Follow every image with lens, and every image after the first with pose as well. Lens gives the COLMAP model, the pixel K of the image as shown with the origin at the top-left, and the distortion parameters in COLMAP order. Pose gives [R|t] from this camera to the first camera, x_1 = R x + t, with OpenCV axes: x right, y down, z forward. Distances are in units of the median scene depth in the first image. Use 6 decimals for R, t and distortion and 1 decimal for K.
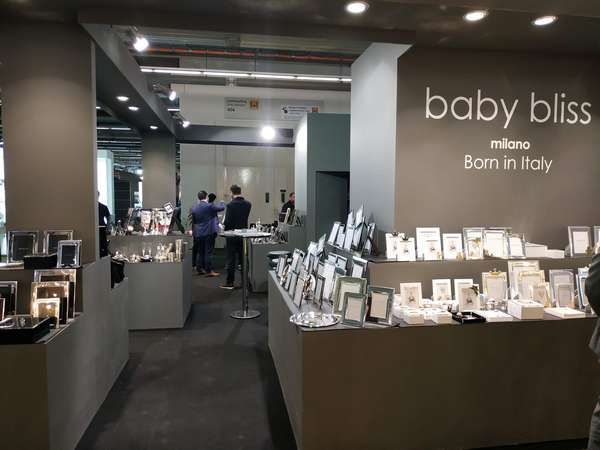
lens RADIAL K [[436.7, 0, 299.4], [0, 436.7, 223.8], [0, 0, 1]] dist [-0.005871, -0.009130]
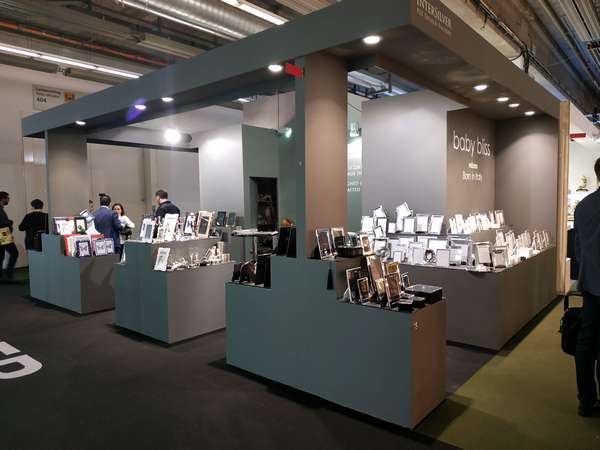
lens RADIAL K [[436.7, 0, 300.2], [0, 436.7, 225.4], [0, 0, 1]] dist [-0.005871, -0.009130]
pose [[0.754115, -0.057636, 0.654209, -0.514581], [0.059114, 0.998055, 0.019788, -0.007949], [-0.654077, 0.023751, 0.756055, 0.056526]]
